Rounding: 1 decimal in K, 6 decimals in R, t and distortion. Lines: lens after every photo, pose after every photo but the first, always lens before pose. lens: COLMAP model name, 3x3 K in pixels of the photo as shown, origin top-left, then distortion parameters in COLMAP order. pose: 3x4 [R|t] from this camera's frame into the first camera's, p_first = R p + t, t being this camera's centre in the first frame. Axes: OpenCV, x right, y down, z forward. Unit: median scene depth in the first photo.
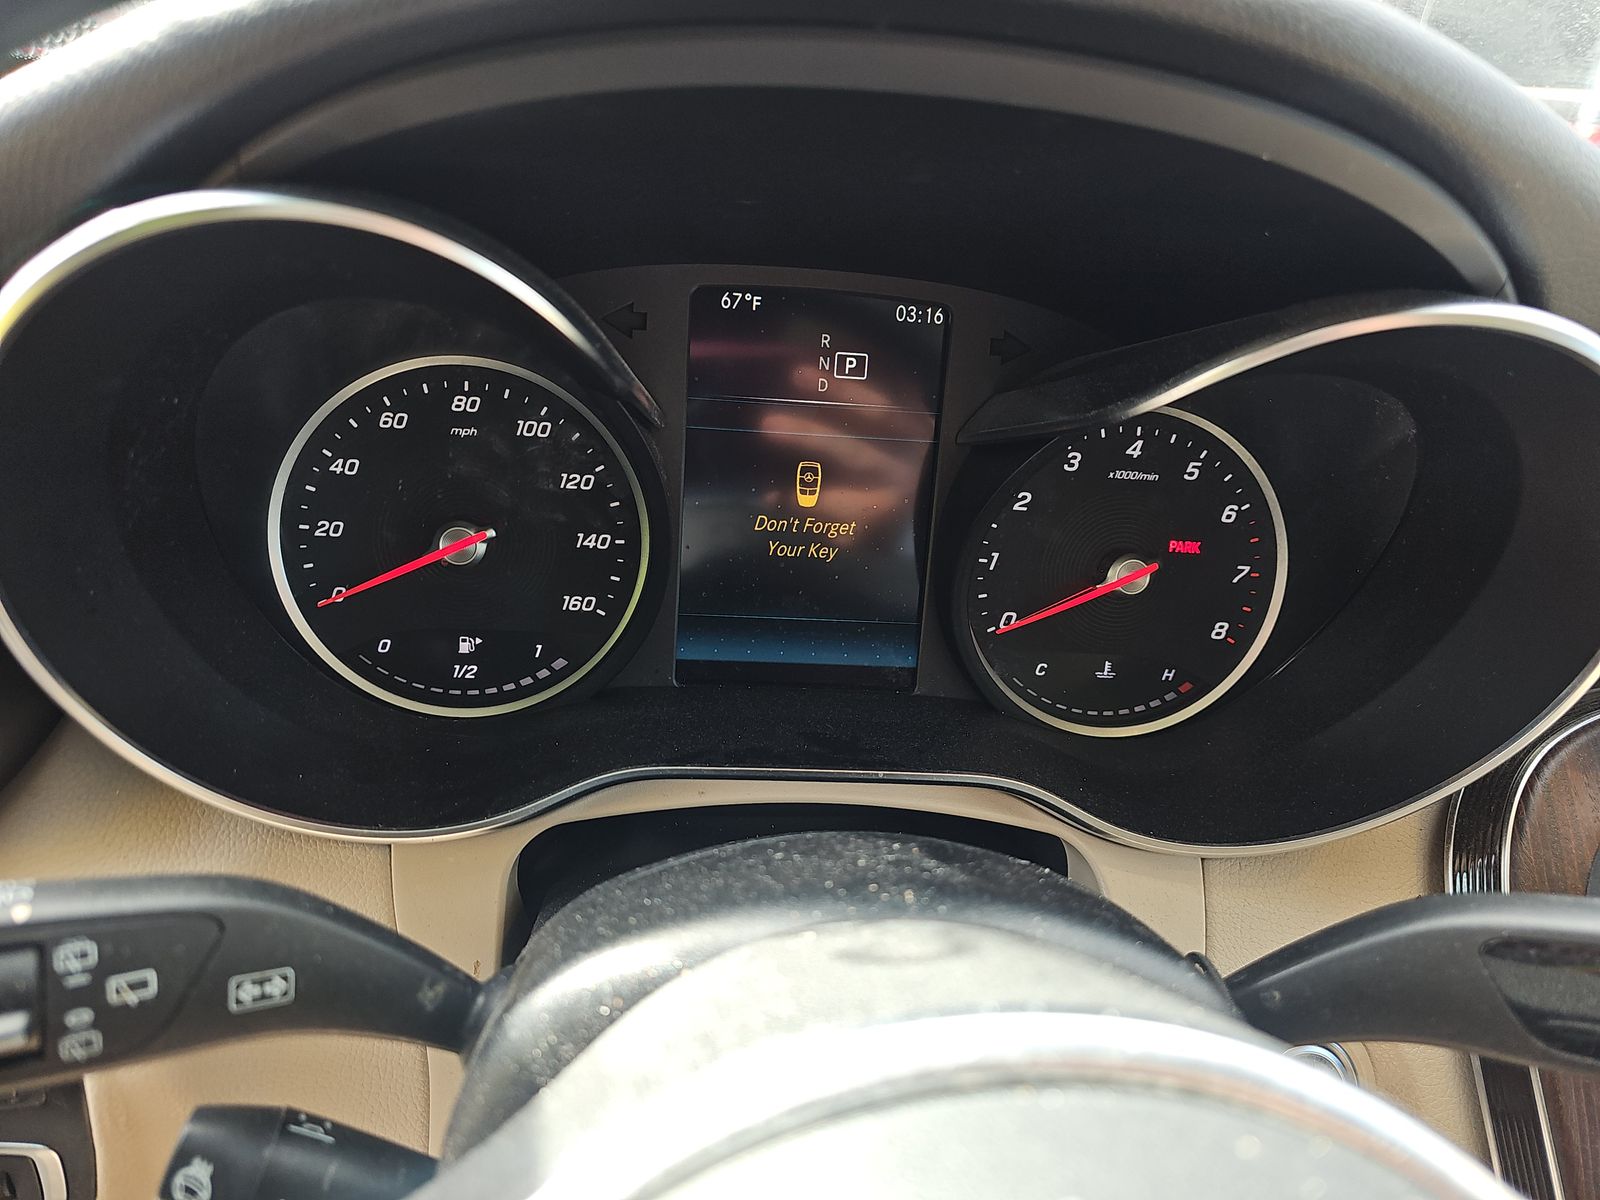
lens RADIAL K [[1061.5, 0, 793.7], [0, 1061.5, 599.8], [0, 0, 1]] dist [0.080316, -0.088758]
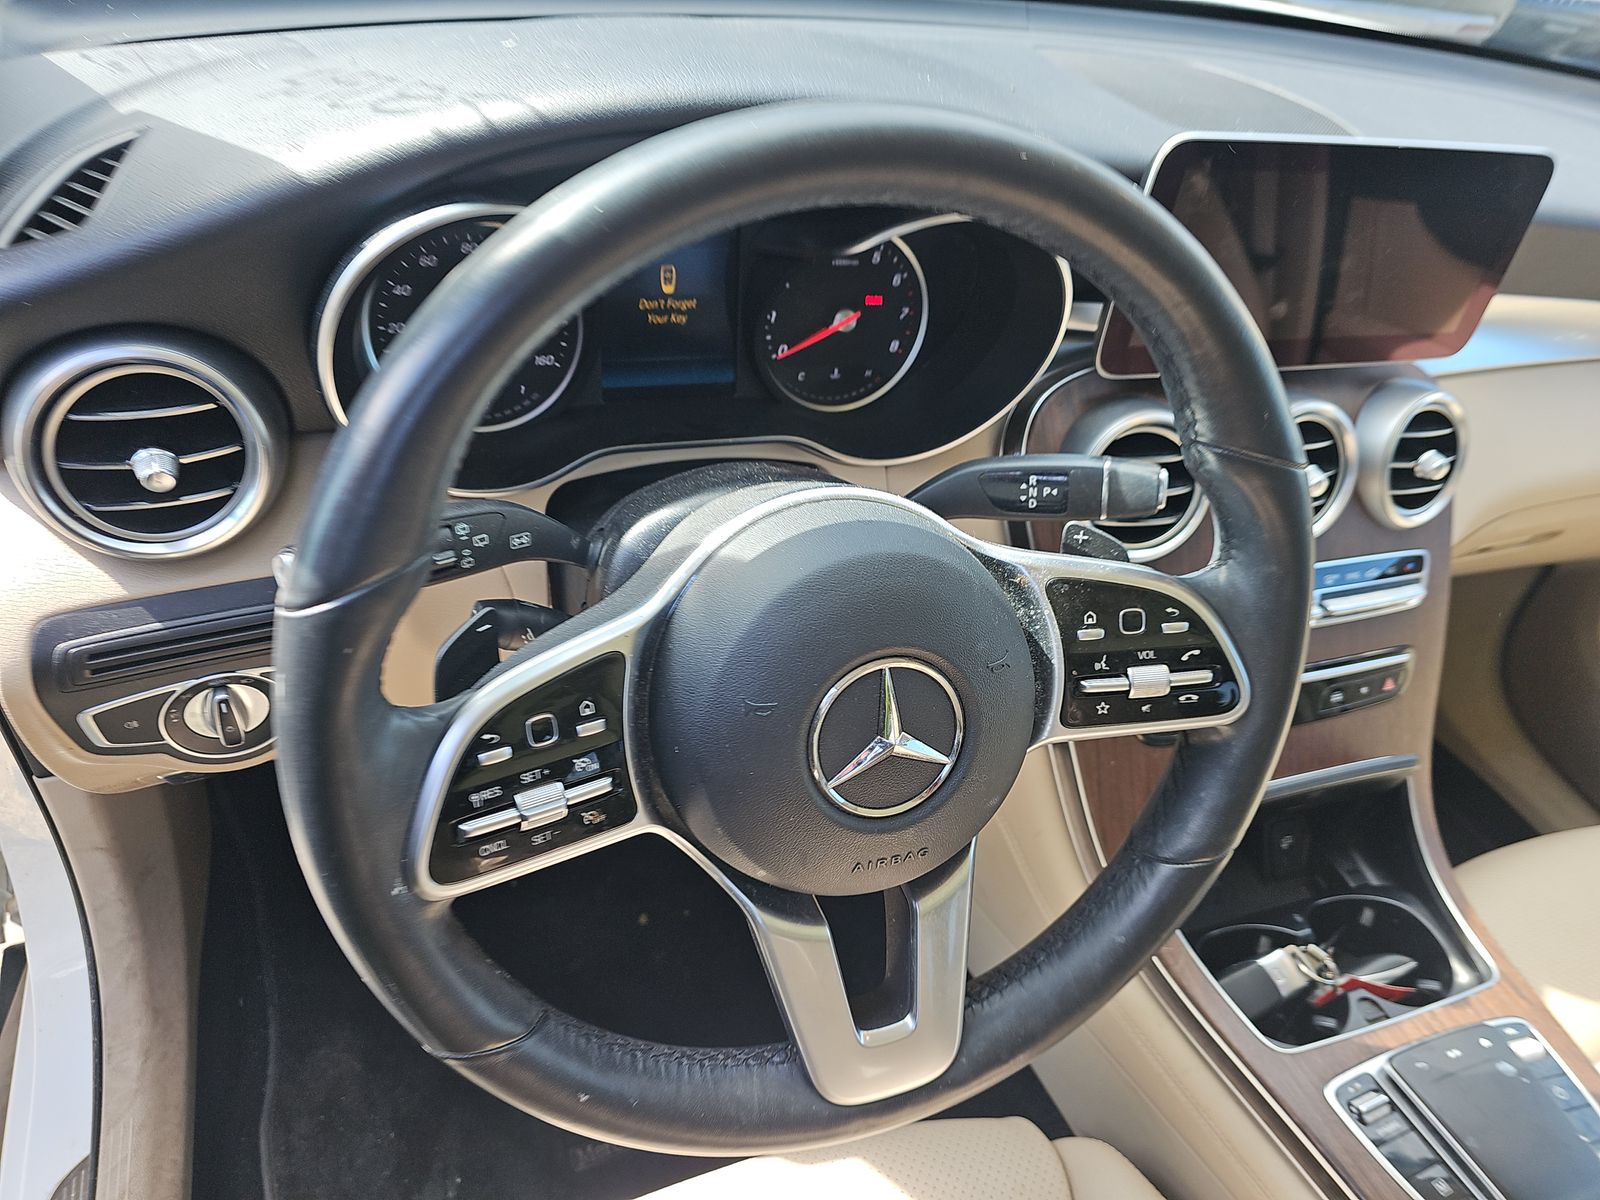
lens RADIAL K [[1073.6, 0, 806.1], [0, 1073.6, 612.6], [0, 0, 1]] dist [0.053865, -0.059816]
pose [[0.961915, -0.133854, 0.238332, -0.261731], [0.059536, 0.953561, 0.295259, -0.096261], [-0.266786, -0.269825, 0.925214, -0.837111]]
